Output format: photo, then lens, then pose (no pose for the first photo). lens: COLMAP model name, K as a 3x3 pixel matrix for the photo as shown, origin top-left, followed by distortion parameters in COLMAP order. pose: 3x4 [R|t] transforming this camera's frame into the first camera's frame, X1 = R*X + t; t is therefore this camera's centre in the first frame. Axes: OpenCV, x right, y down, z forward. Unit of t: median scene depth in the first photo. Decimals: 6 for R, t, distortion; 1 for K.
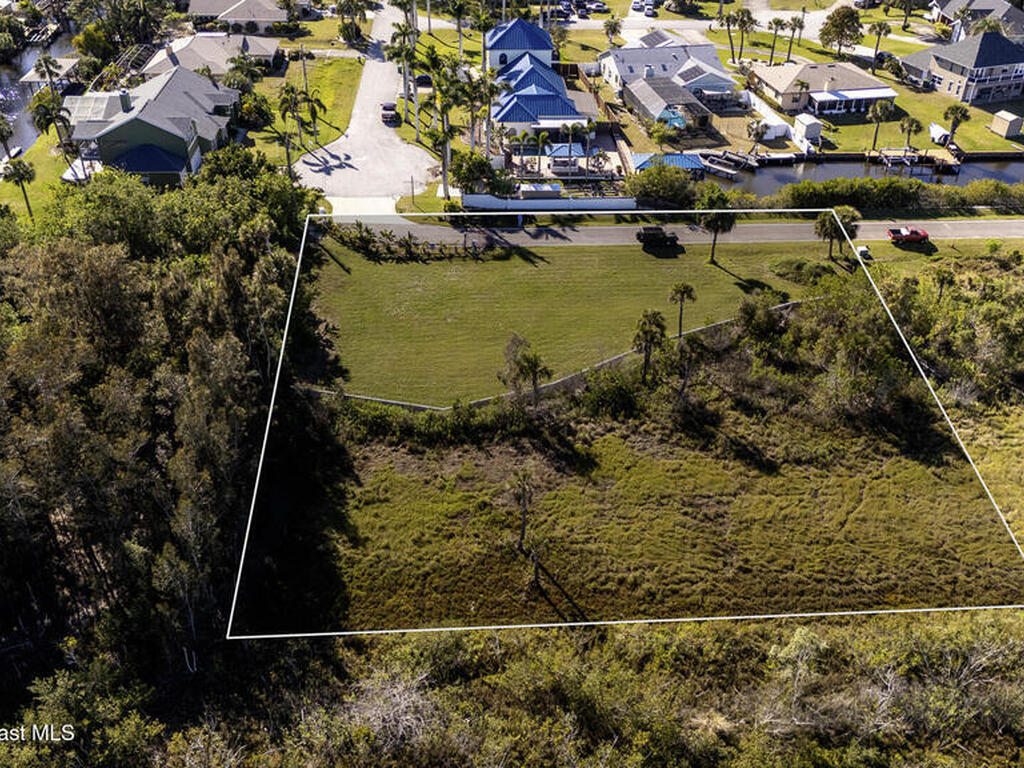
lens RADIAL K [[1028.0, 0, 516.3], [0, 1028.0, 384.4], [0, 0, 1]] dist [0.103862, -0.001218]
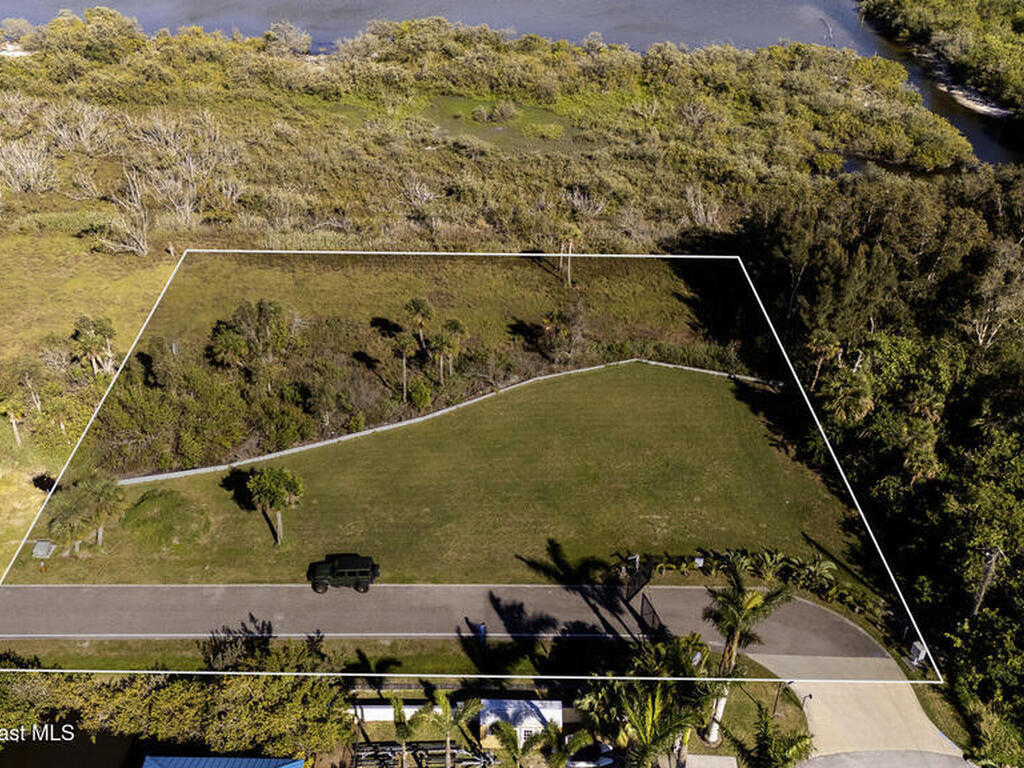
lens RADIAL K [[1028.0, 0, 516.3], [0, 1028.0, 384.4], [0, 0, 1]] dist [0.103862, -0.001218]
pose [[-0.998465, -0.050945, 0.021751, 0.027157], [-0.000968, 0.408647, 0.912692, -0.792330], [-0.055385, 0.911270, -0.408069, 1.182148]]
